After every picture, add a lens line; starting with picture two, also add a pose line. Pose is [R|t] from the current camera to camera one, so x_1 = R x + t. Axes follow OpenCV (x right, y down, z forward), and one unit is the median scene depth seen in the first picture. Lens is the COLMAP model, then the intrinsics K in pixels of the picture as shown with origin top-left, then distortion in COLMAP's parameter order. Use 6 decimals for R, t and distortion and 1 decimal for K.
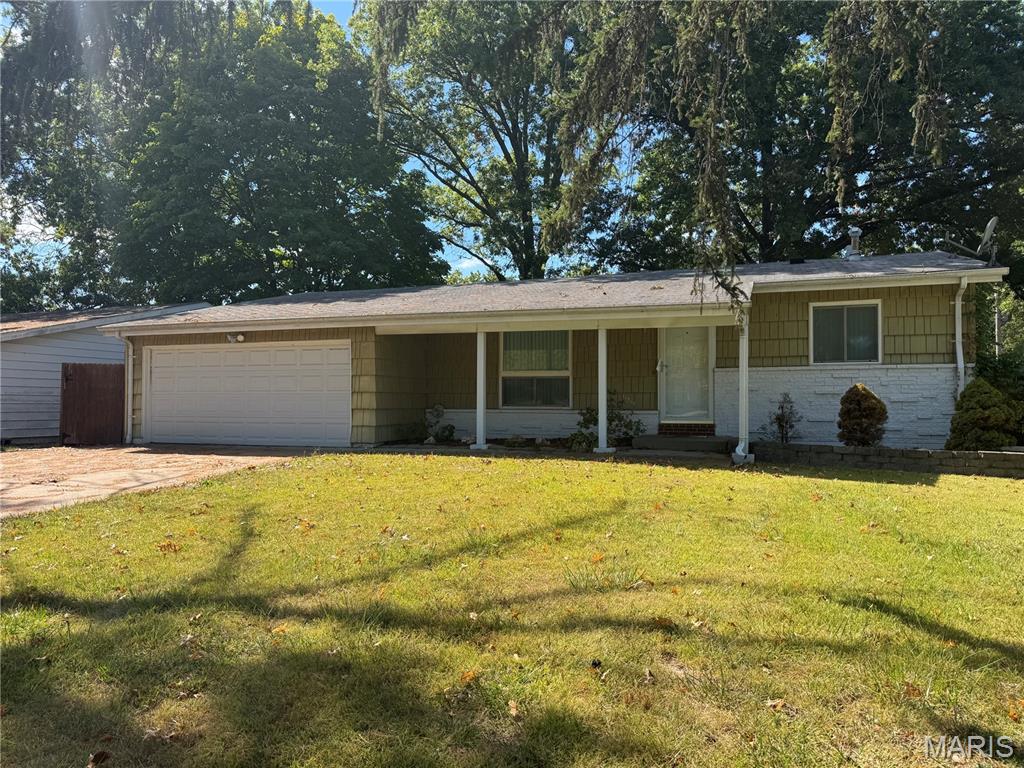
lens RADIAL K [[725.7, 0, 514.0], [0, 725.7, 386.4], [0, 0, 1]] dist [0.041924, -0.000953]
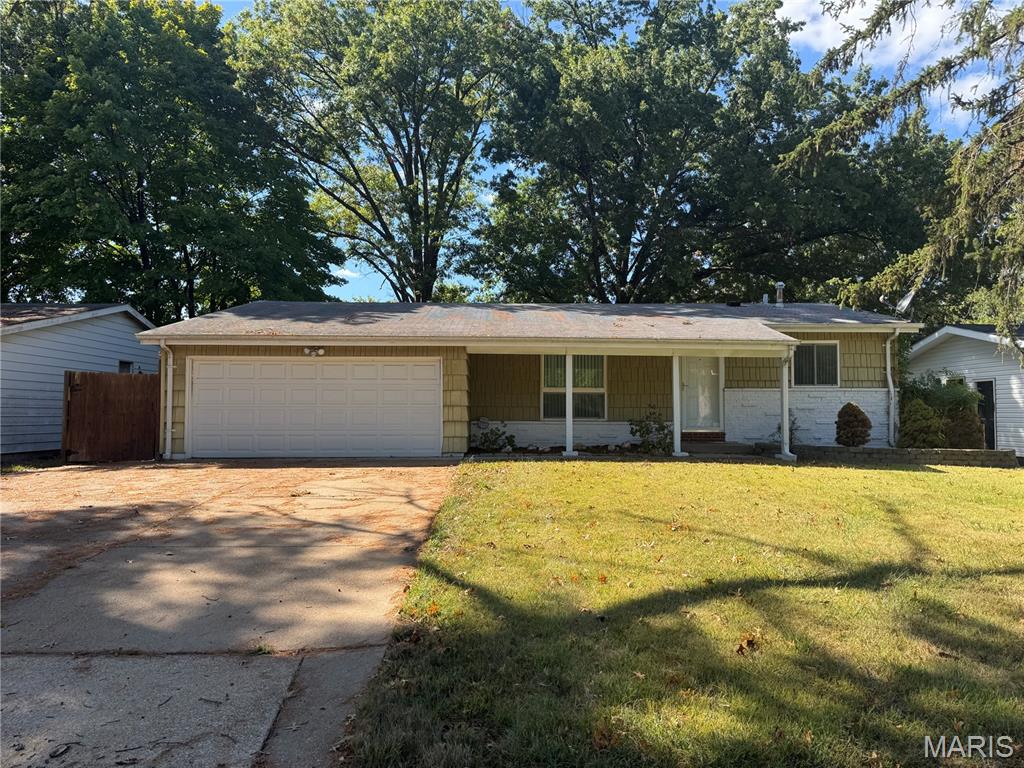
lens RADIAL K [[725.7, 0, 511.8], [0, 725.7, 382.9], [0, 0, 1]] dist [0.041924, -0.000953]
pose [[0.929143, 0.015301, 0.369405, -0.528677], [-0.008913, 0.999780, -0.018994, -0.006730], [-0.369614, 0.014356, 0.929075, -0.042944]]
